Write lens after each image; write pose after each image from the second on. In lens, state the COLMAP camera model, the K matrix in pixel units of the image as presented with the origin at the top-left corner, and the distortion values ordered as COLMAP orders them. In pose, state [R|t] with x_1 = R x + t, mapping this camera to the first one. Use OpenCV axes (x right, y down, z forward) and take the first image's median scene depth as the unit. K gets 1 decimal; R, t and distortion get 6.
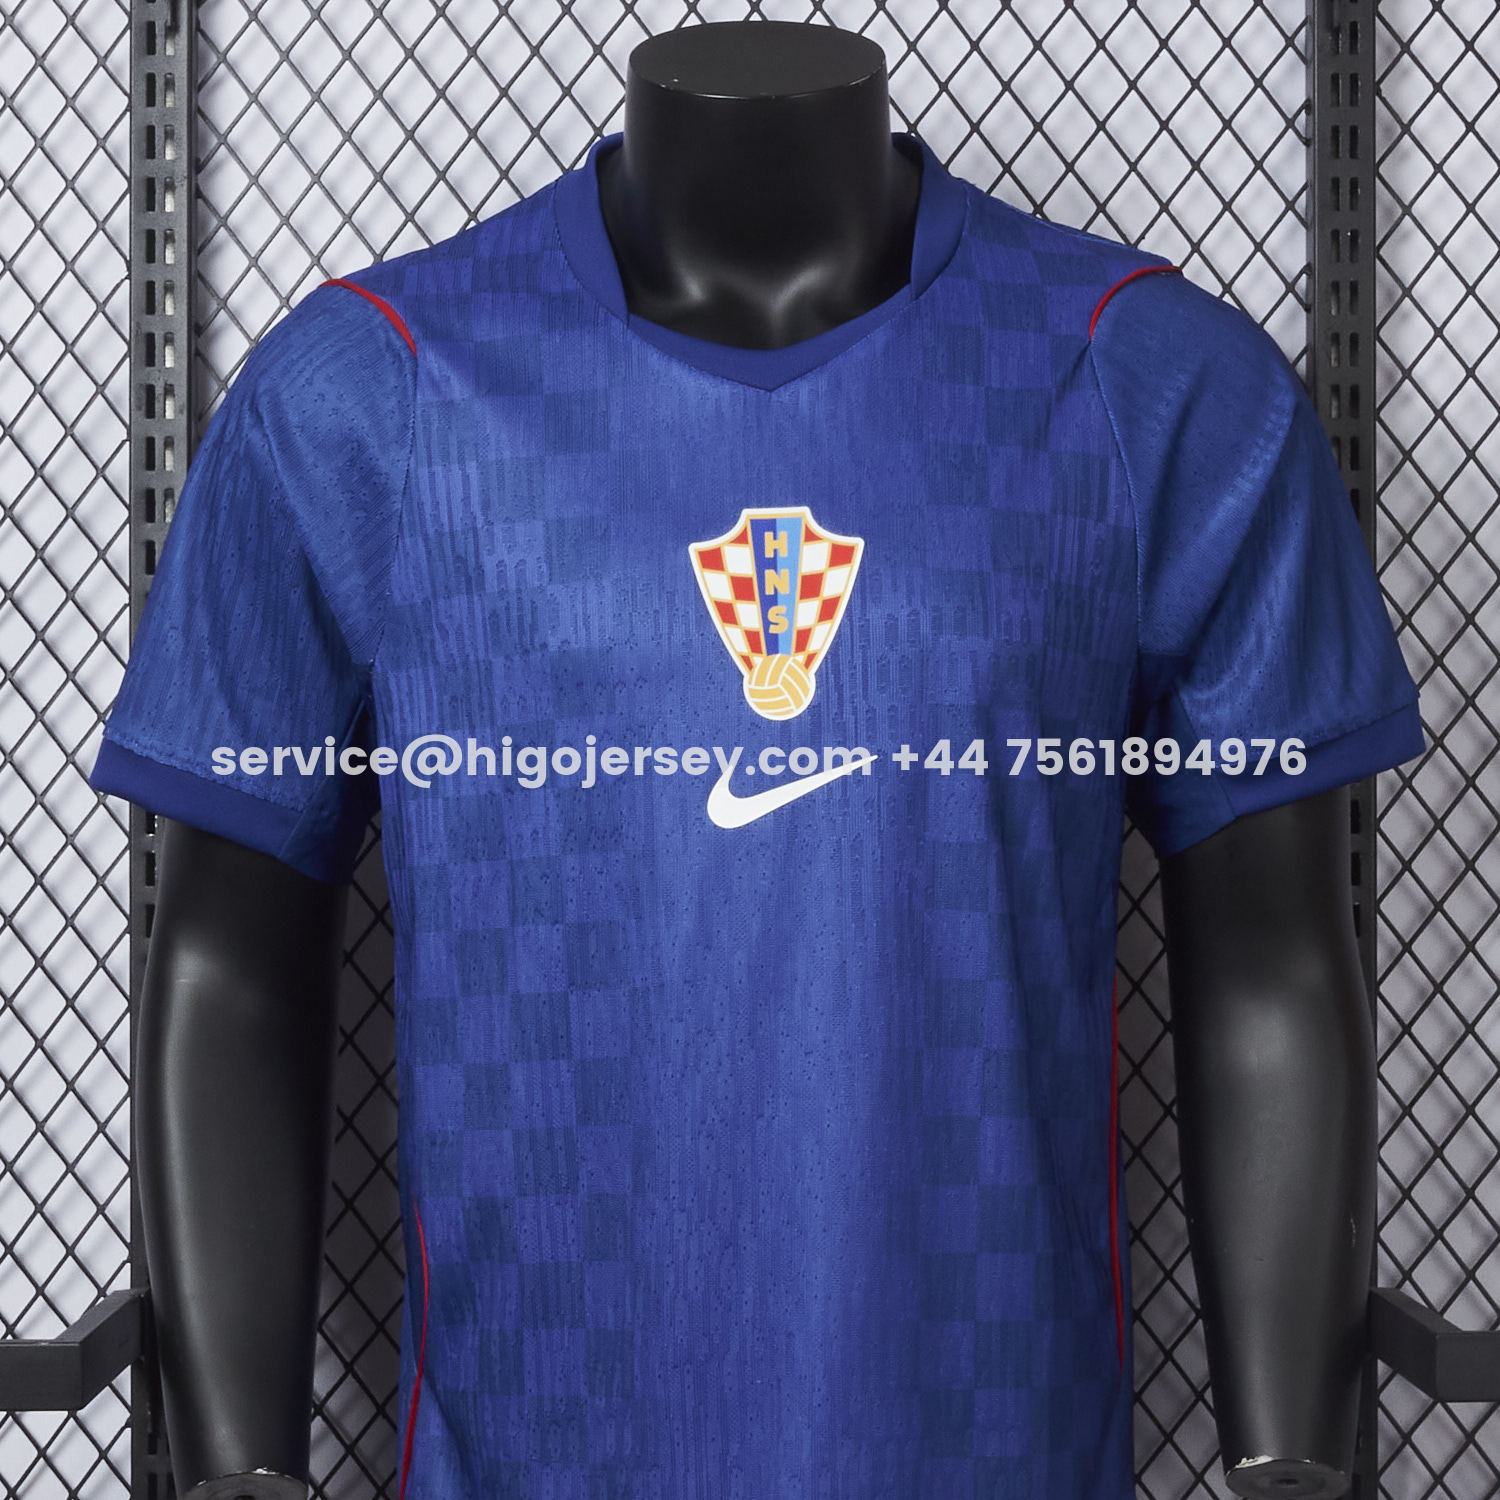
lens RADIAL K [[7476.3, 0, 750.0], [0, 7476.3, 750.0], [0, 0, 1]] dist [1.317274, 3.768357]
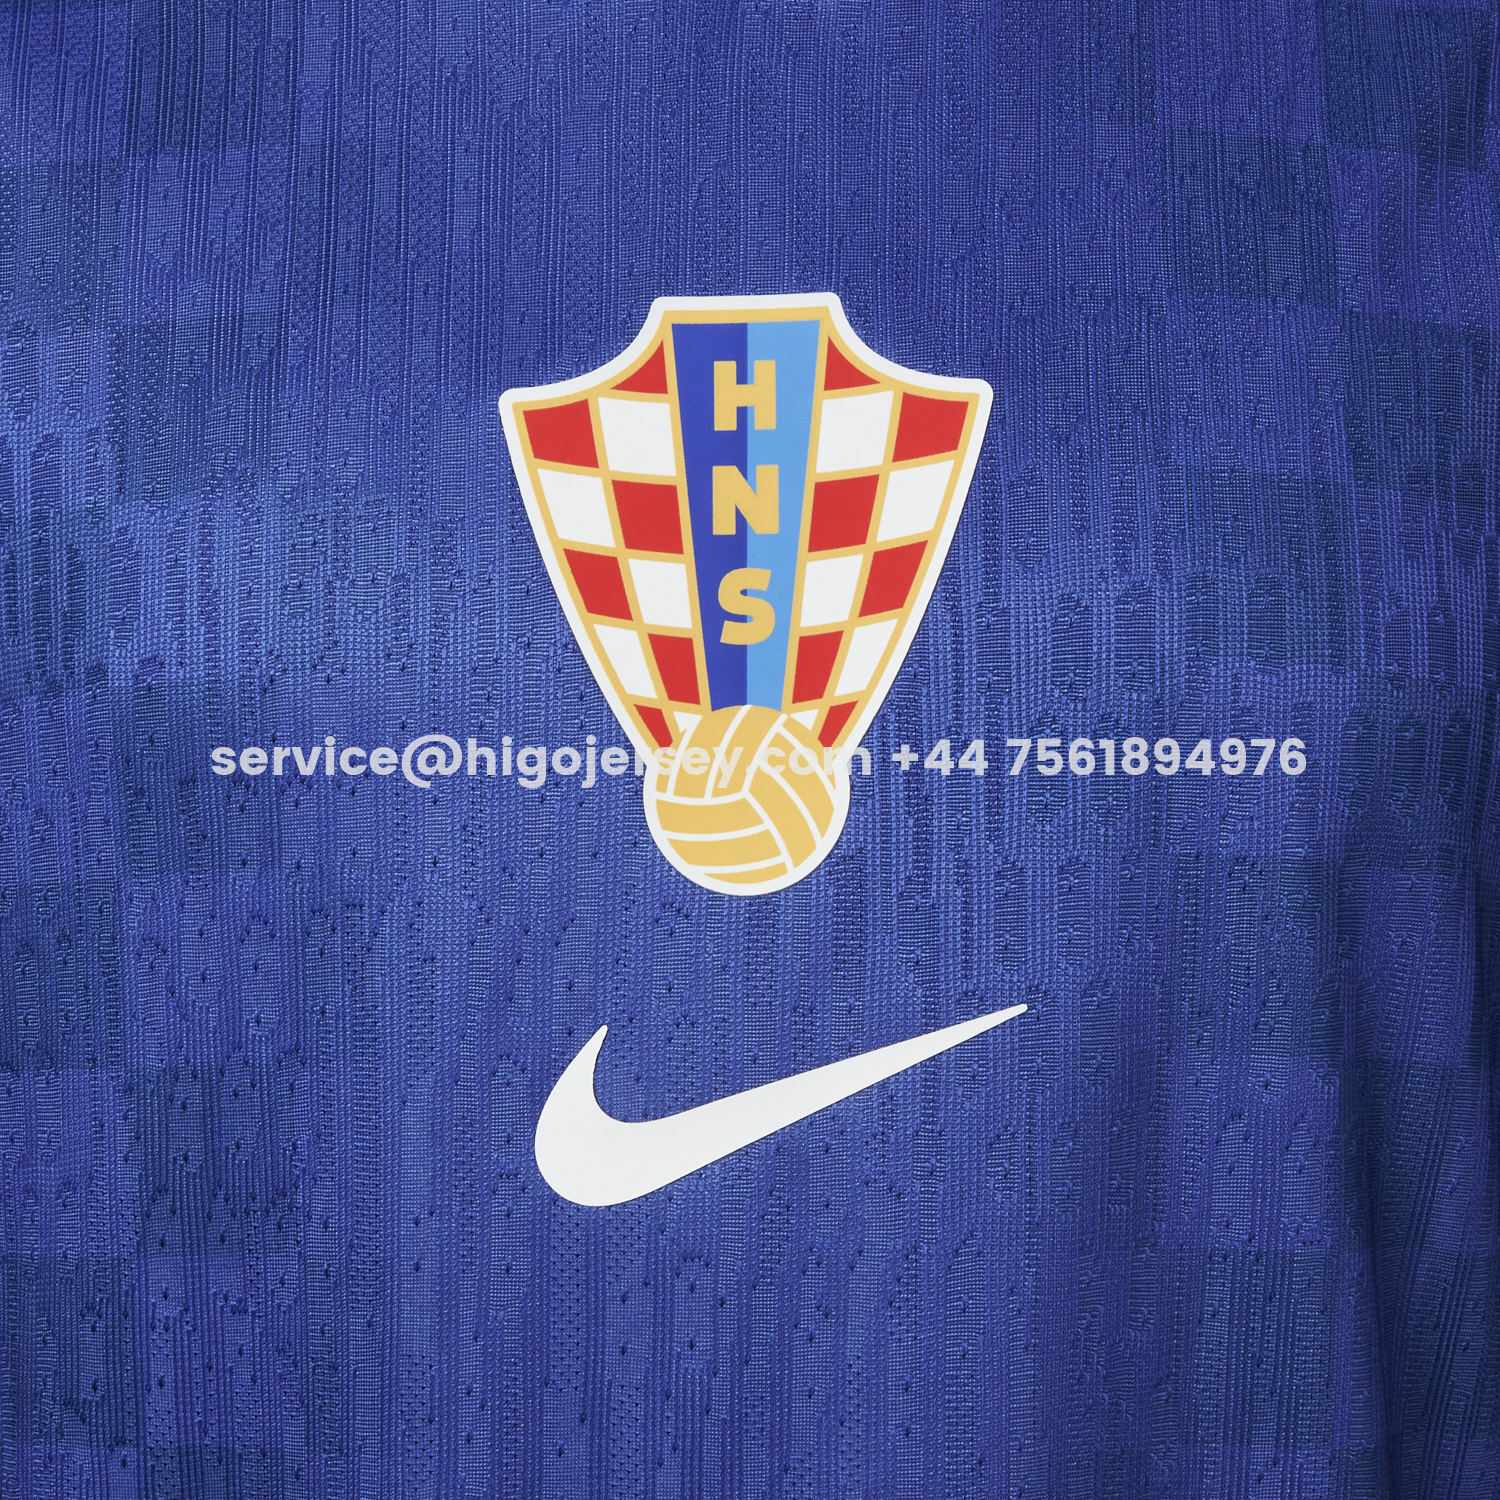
lens RADIAL K [[7476.3, 0, 750.0], [0, 7476.3, 750.0], [0, 0, 1]] dist [1.317274, 3.768357]
pose [[0.999880, 0.015468, -0.000604, 0.004191], [-0.015472, 0.999849, -0.007869, -0.007882], [0.000482, 0.007878, 0.999969, 0.643872]]
